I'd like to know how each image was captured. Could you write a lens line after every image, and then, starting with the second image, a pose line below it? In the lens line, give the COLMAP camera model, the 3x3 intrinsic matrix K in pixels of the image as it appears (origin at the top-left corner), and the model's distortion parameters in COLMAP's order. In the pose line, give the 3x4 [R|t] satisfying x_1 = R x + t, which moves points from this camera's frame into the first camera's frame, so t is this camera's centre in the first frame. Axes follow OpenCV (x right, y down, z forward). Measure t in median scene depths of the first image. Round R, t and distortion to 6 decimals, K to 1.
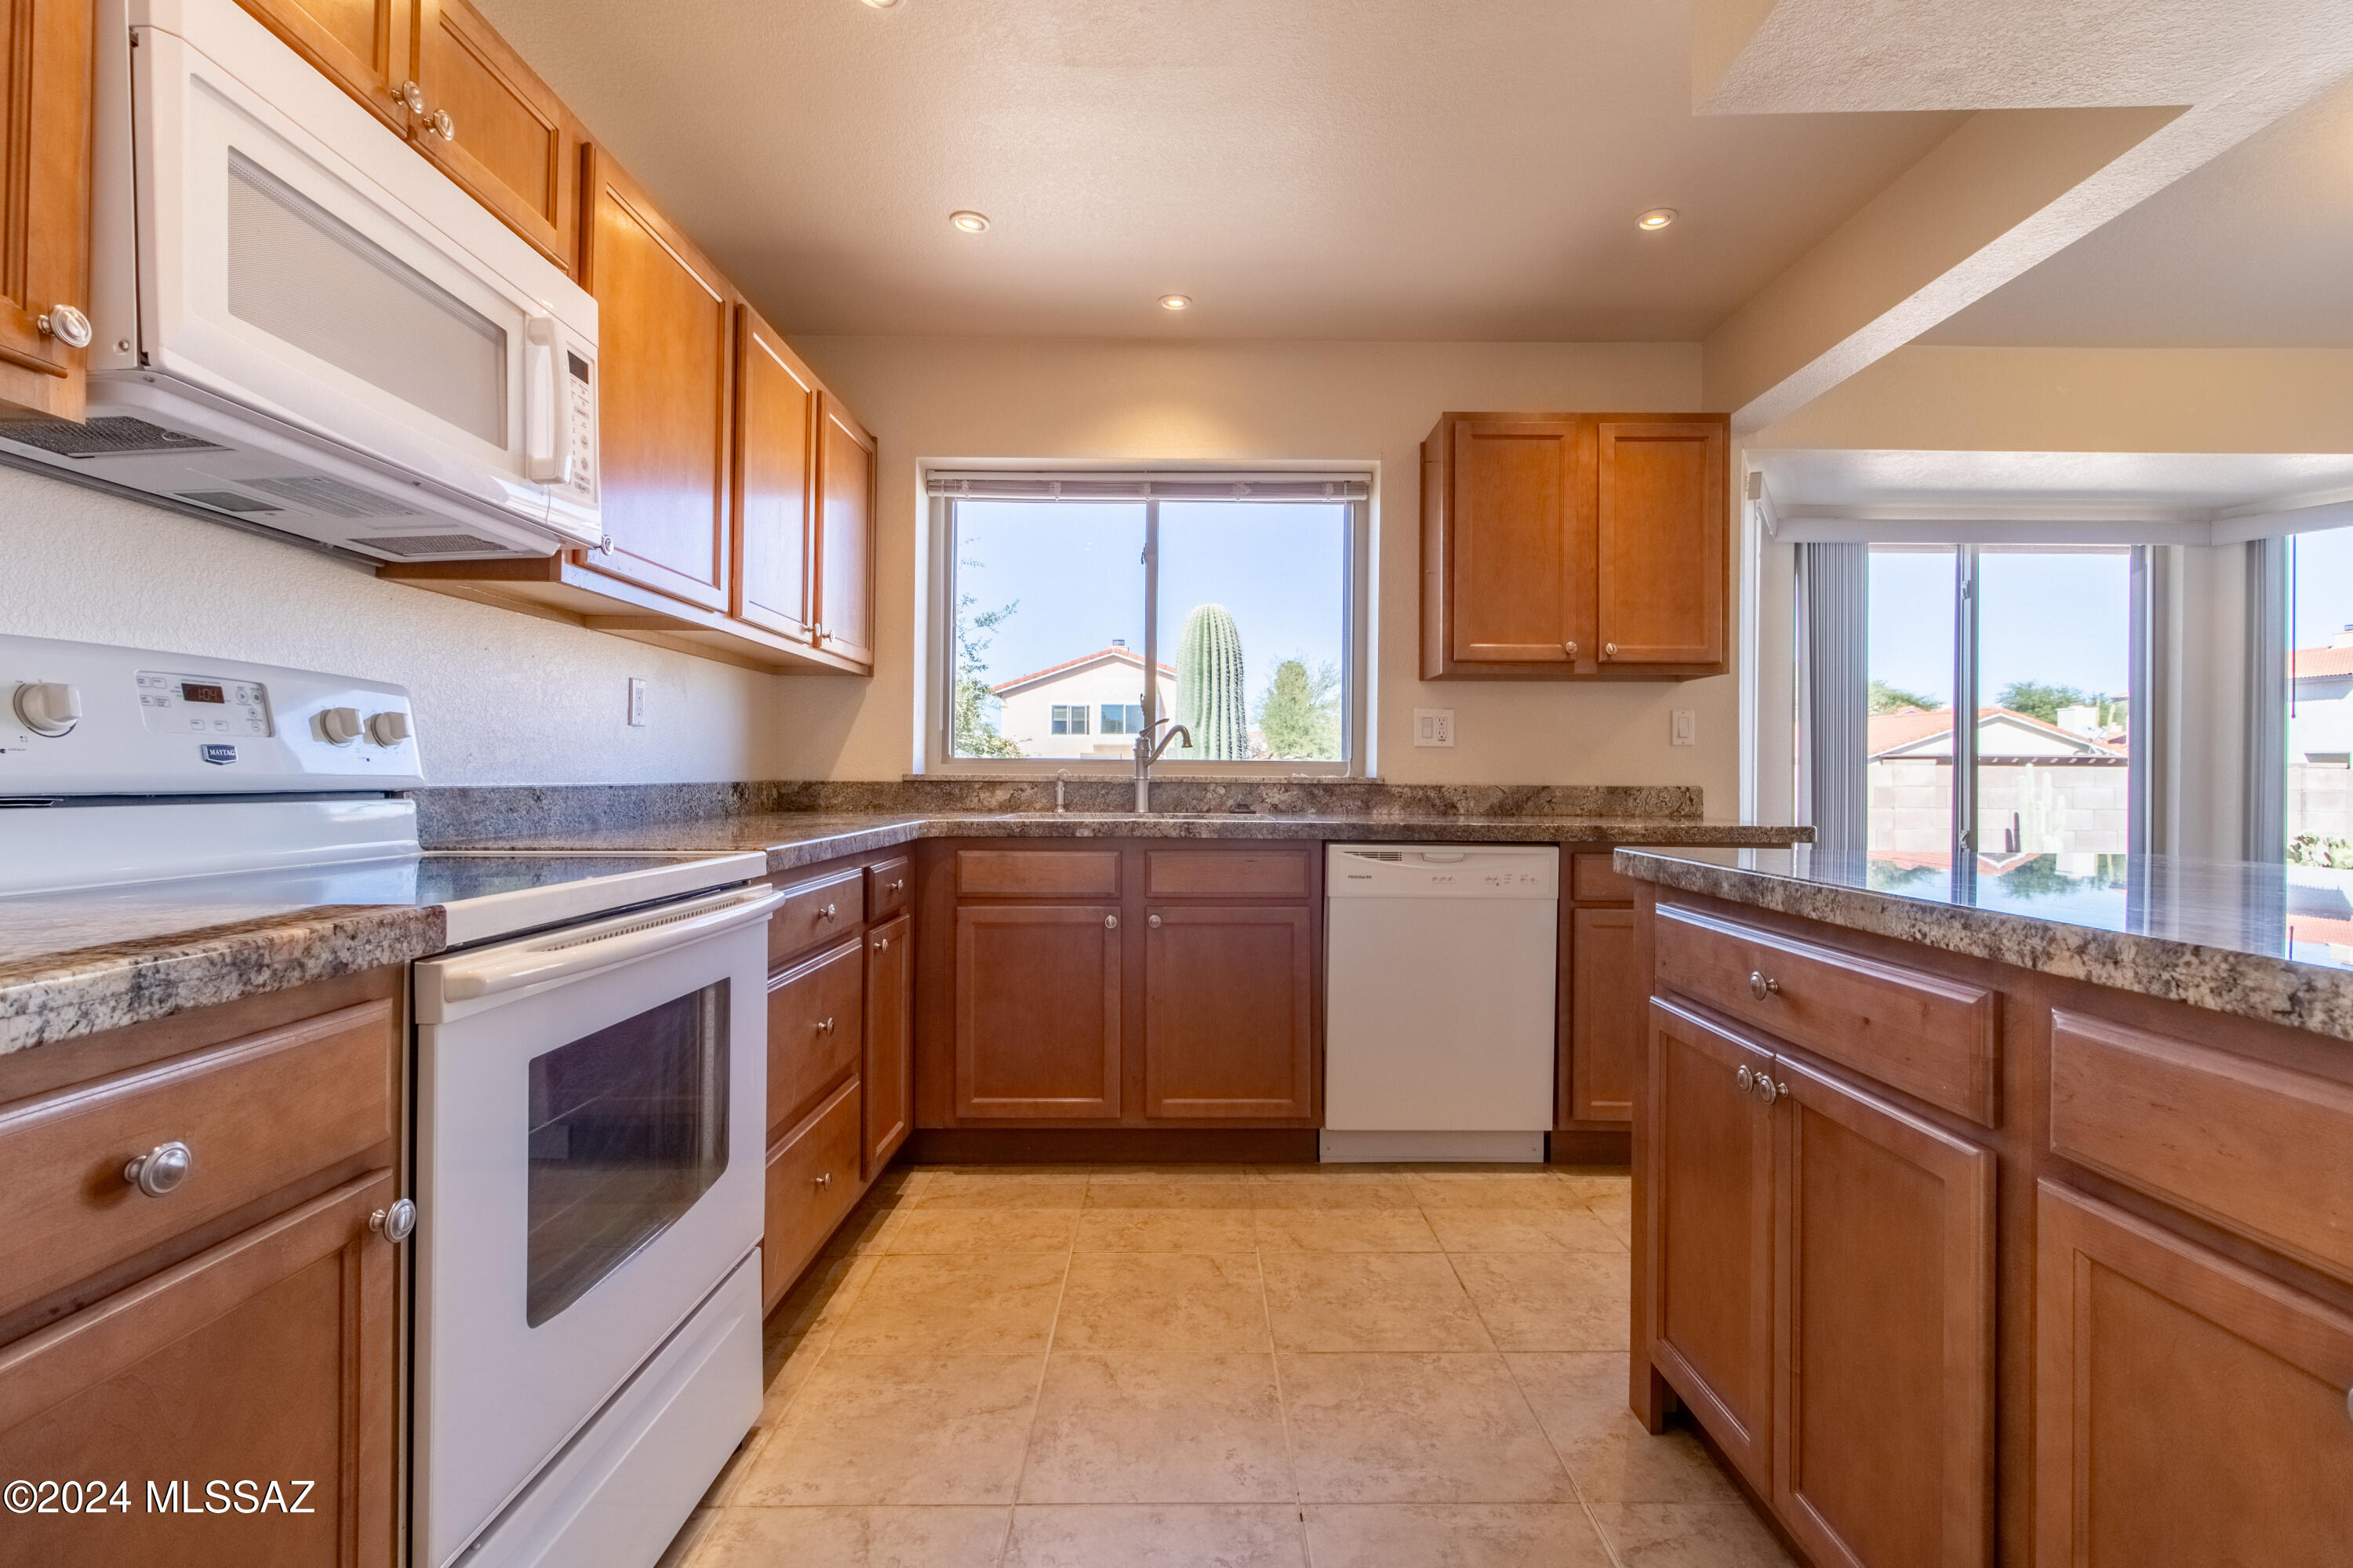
lens RADIAL K [[1087.7, 0, 1185.6], [0, 1087.7, 768.6], [0, 0, 1]] dist [-0.002600, -0.000154]
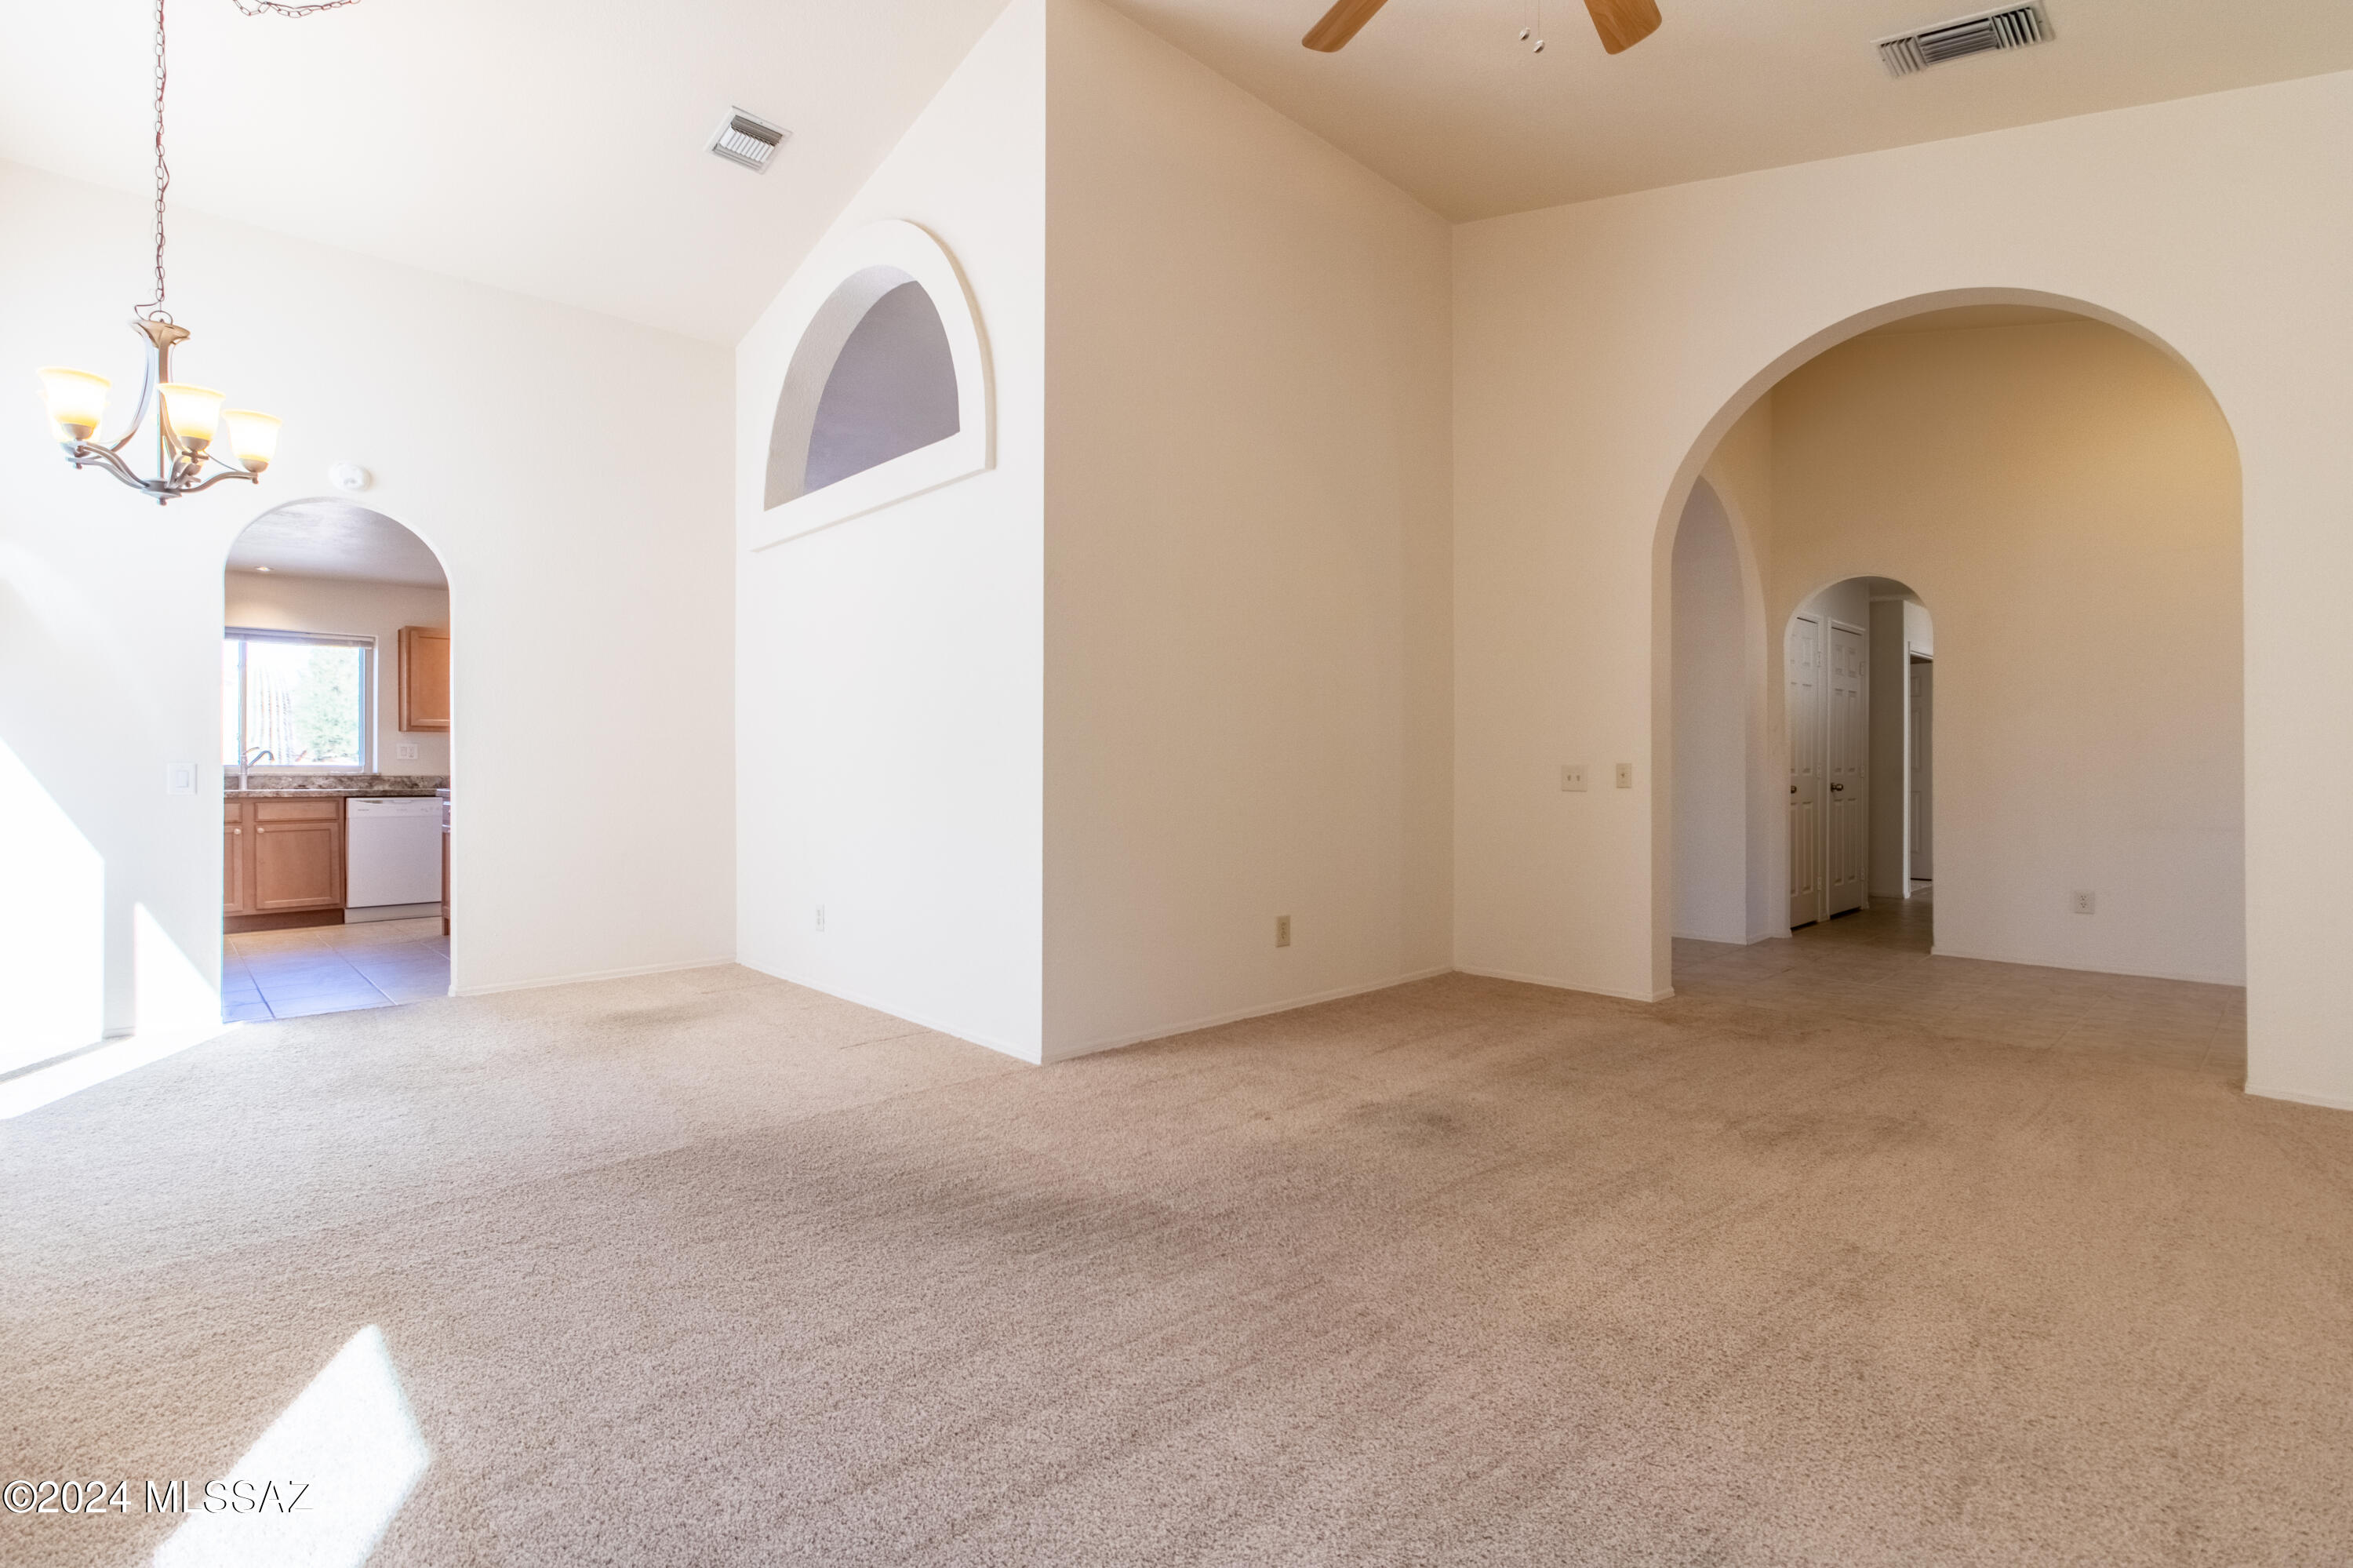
lens RADIAL K [[1087.7, 0, 1215.4], [0, 1087.7, 754.7], [0, 0, 1]] dist [-0.002600, -0.000154]
pose [[0.712669, -0.000546, 0.701500, -0.183161], [0.003432, 0.999990, -0.002707, -0.018057], [-0.701492, 0.004337, 0.712664, -1.995913]]
